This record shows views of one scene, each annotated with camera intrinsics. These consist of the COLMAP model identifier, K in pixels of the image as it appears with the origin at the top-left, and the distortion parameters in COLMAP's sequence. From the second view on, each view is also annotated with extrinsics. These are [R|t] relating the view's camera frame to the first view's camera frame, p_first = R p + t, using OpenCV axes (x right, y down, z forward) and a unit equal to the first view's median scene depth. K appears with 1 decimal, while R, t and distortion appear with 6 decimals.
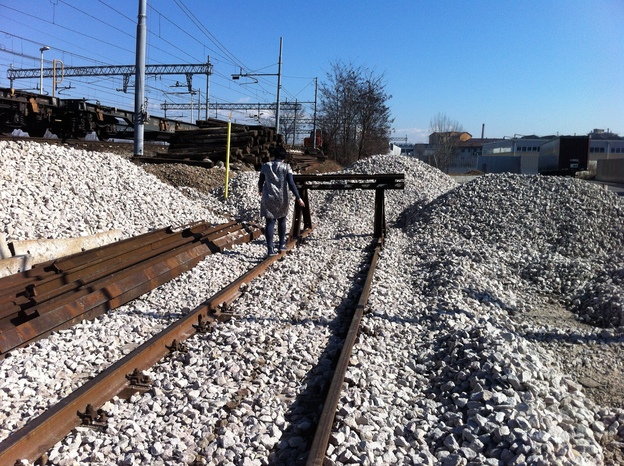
lens RADIAL K [[597.3, 0, 296.3], [0, 597.3, 205.6], [0, 0, 1]] dist [-0.006924, 0.000000]
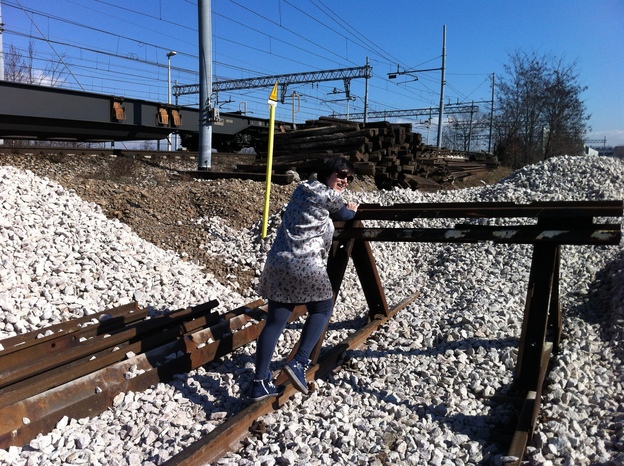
lens RADIAL K [[597.3, 0, 305.4], [0, 597.3, 222.1], [0, 0, 1]] dist [-0.006924, 0.000000]
pose [[0.960015, -0.004162, -0.279917, 0.020085], [0.006856, 0.999939, 0.008646, -0.008836], [0.279864, -0.010220, 0.959985, 0.121845]]
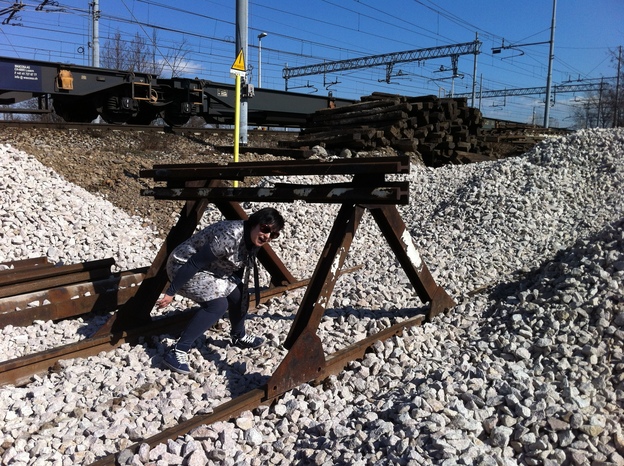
lens RADIAL K [[597.3, 0, 310.6], [0, 597.3, 230.8], [0, 0, 1]] dist [-0.006924, 0.000000]
pose [[0.888868, 0.034537, -0.456860, 0.056207], [-0.011958, 0.998564, 0.052222, -0.005760], [0.458007, -0.040956, 0.888004, 0.136147]]
